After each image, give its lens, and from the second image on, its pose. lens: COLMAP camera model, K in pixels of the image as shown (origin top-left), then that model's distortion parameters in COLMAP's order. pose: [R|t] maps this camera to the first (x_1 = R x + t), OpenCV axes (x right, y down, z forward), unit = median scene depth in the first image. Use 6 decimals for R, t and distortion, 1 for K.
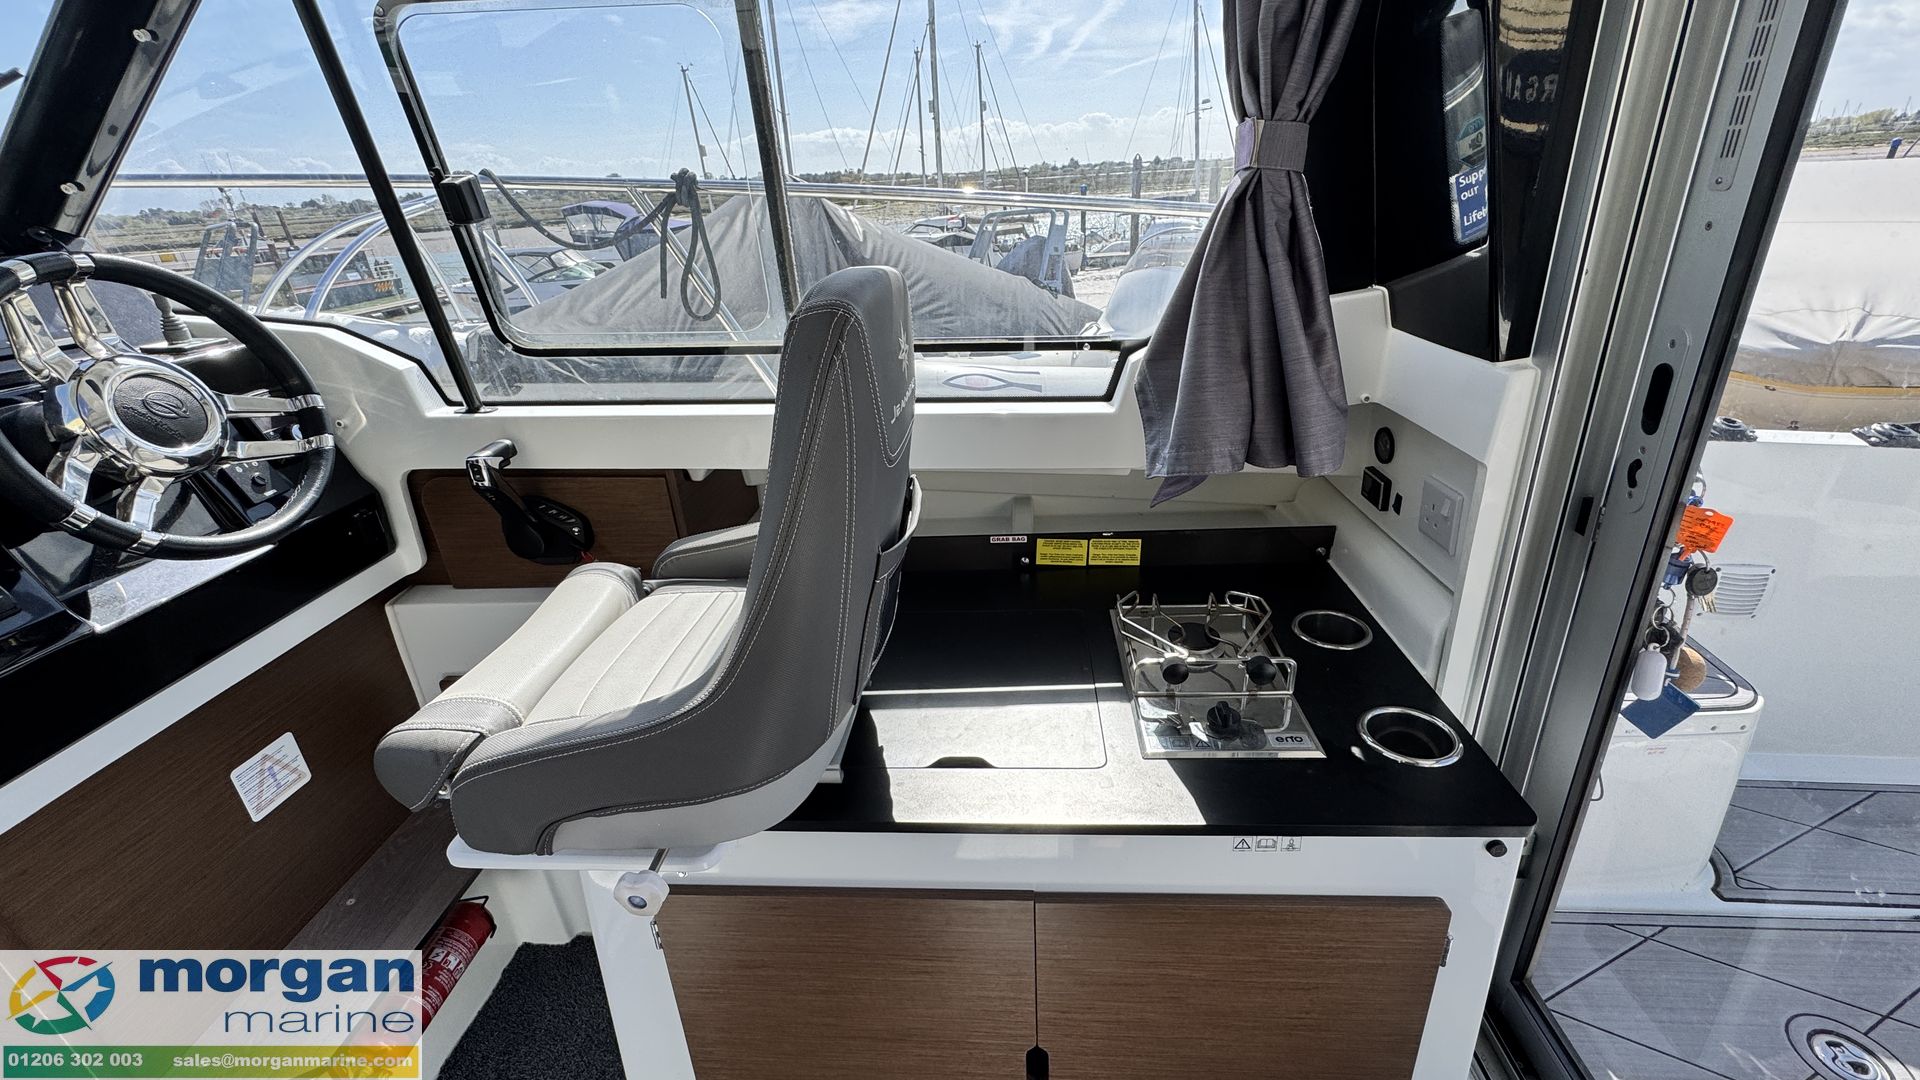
lens RADIAL K [[765.9, 0, 959.4], [0, 765.9, 538.7], [0, 0, 1]] dist [-0.001912, -0.000569]
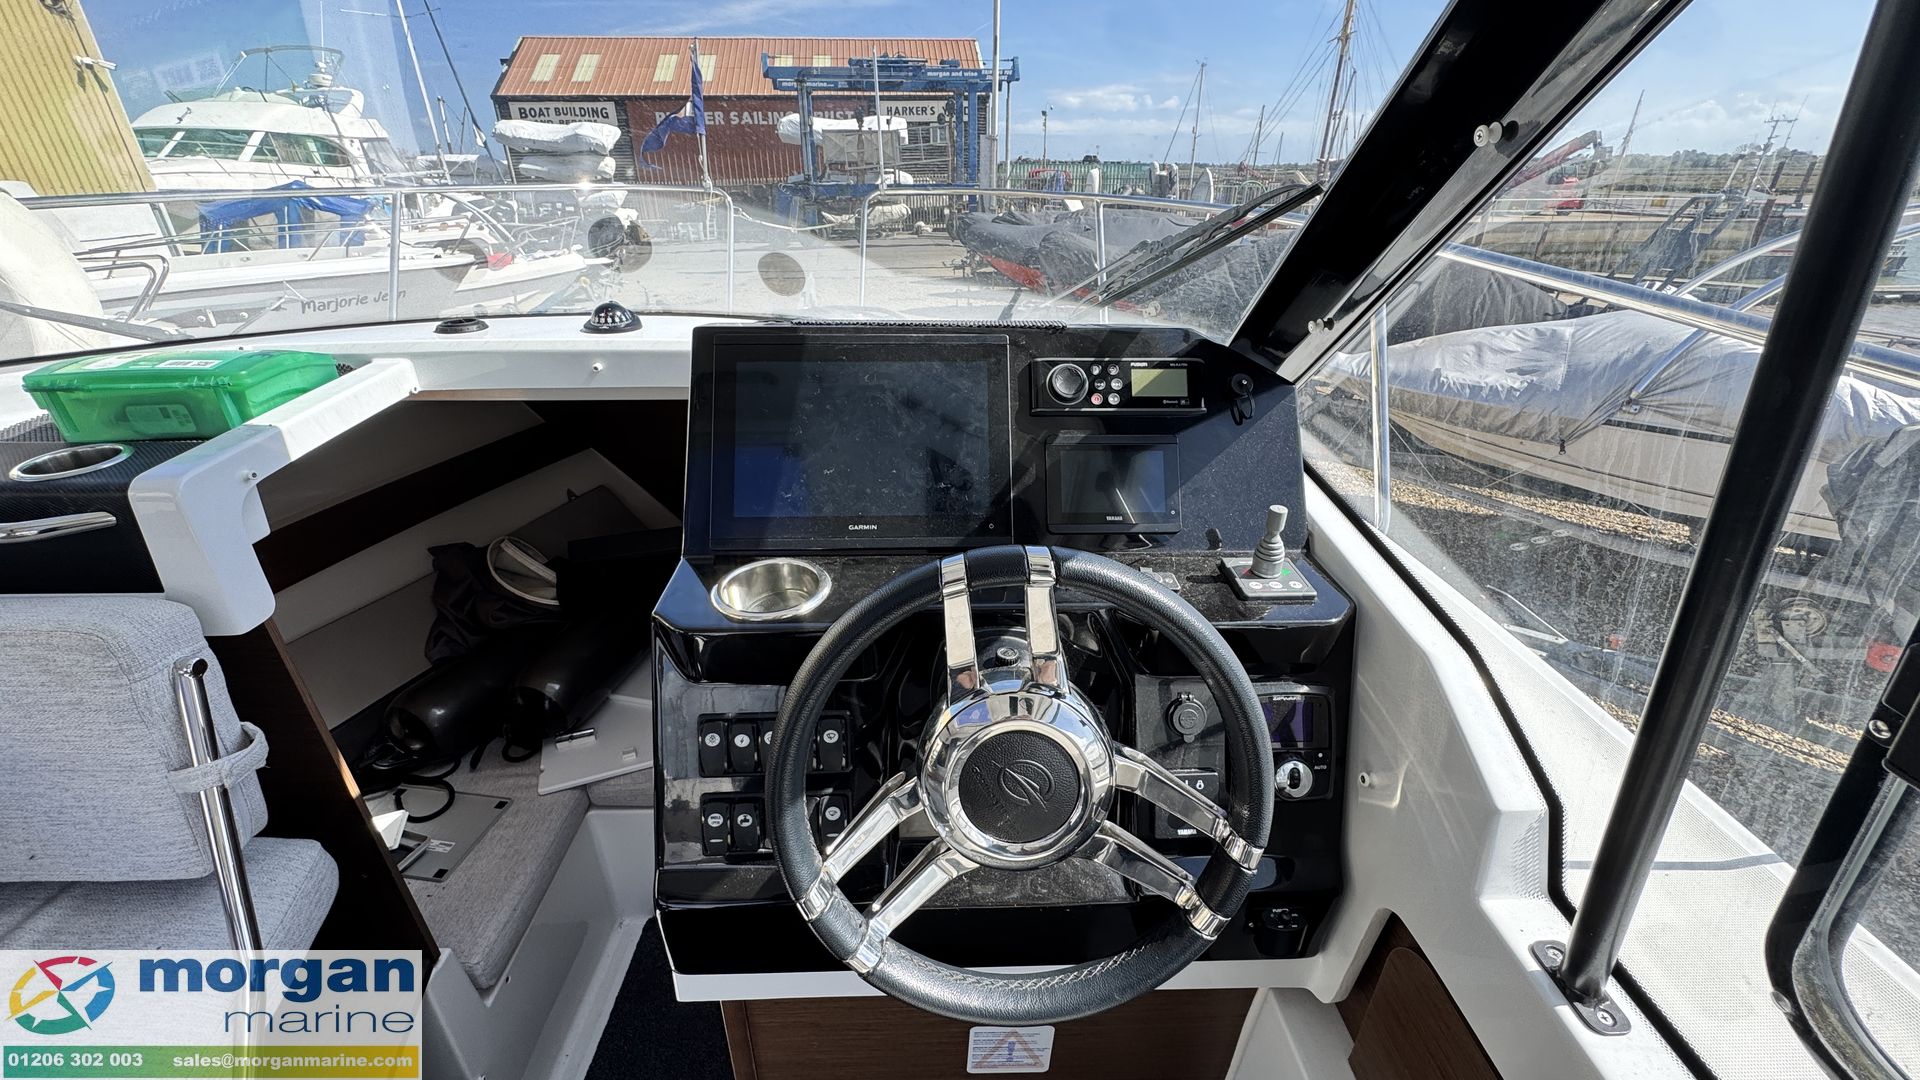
lens RADIAL K [[763.6, 0, 960.0], [0, 763.6, 540.0], [0, 0, 1]] dist [-0.001672, -0.000433]
pose [[0.089527, 0.482562, -0.871274, -0.484376], [-0.424783, 0.809736, 0.404830, -0.454818], [0.900858, 0.333859, 0.277477, 0.577887]]
